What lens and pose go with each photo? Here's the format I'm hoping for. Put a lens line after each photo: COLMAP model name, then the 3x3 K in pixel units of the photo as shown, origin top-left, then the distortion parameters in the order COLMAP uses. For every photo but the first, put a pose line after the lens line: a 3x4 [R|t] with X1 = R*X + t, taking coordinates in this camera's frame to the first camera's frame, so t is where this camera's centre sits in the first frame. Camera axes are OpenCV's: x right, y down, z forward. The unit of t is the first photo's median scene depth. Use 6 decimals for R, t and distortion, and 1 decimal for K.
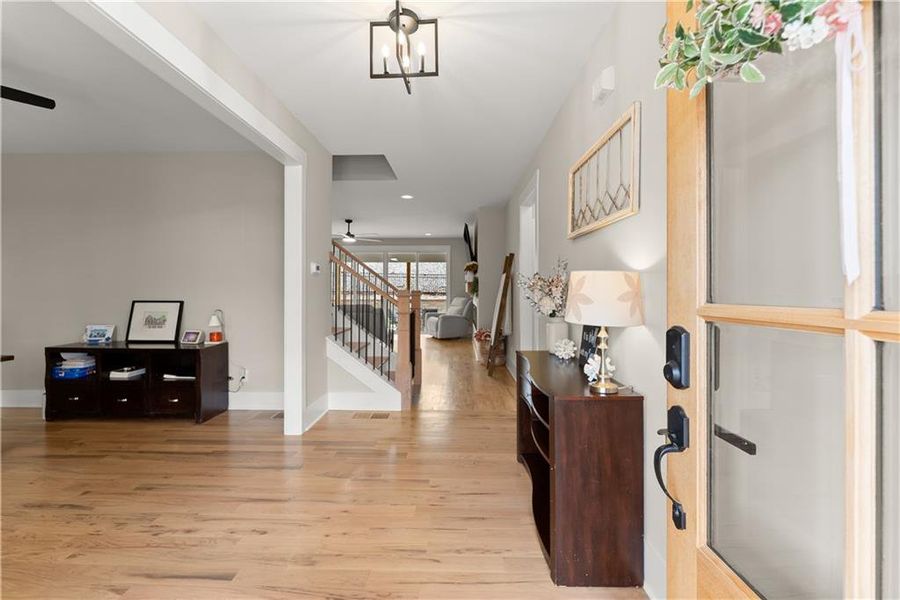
lens RADIAL K [[368.4, 0, 449.9], [0, 368.4, 305.8], [0, 0, 1]] dist [0.001140, 0.000078]
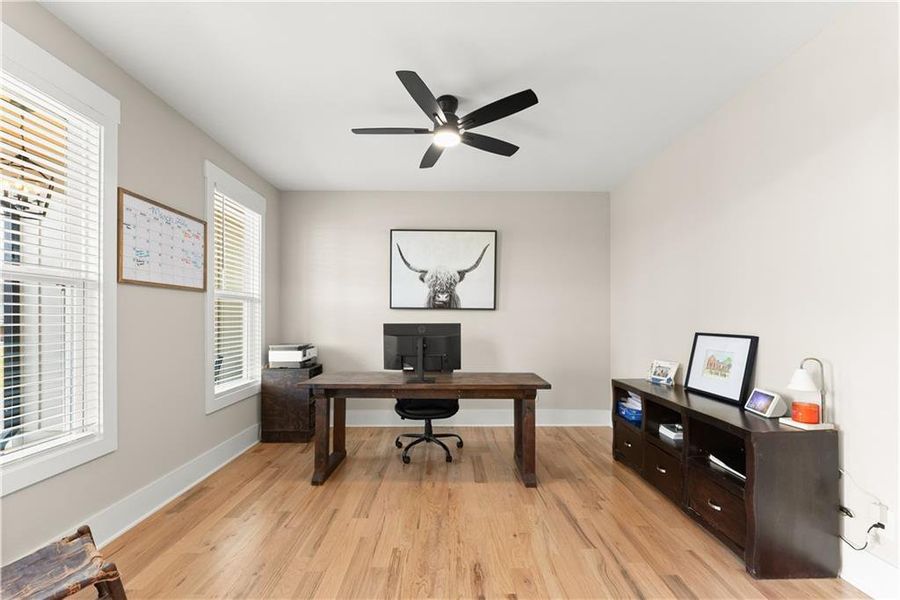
lens RADIAL K [[370.9, 0, 448.8], [0, 370.9, 315.5], [0, 0, 1]] dist [0.001790, -0.000054]
pose [[0.027892, -0.007483, -0.999583, -0.155914], [-0.038632, 0.999217, -0.008558, -0.022839], [0.998864, 0.038854, 0.027581, 0.511105]]
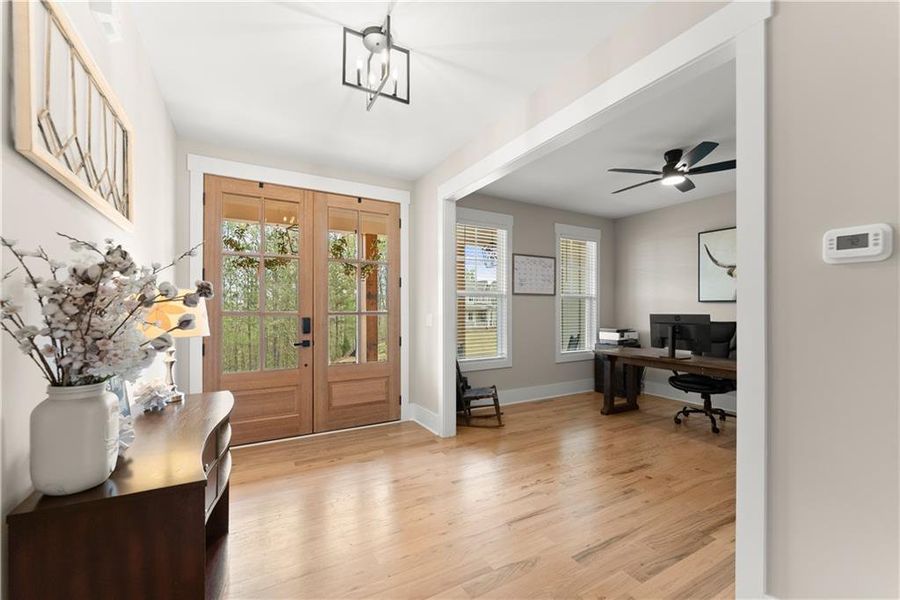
lens RADIAL K [[373.3, 0, 450.3], [0, 373.3, 318.0], [0, 0, 1]] dist [-0.001580, -0.000057]
pose [[-0.861050, 0.010002, -0.508422, 0.117332], [-0.020262, 0.998338, 0.053956, -0.042542], [0.508117, 0.056760, -0.859416, 1.036684]]
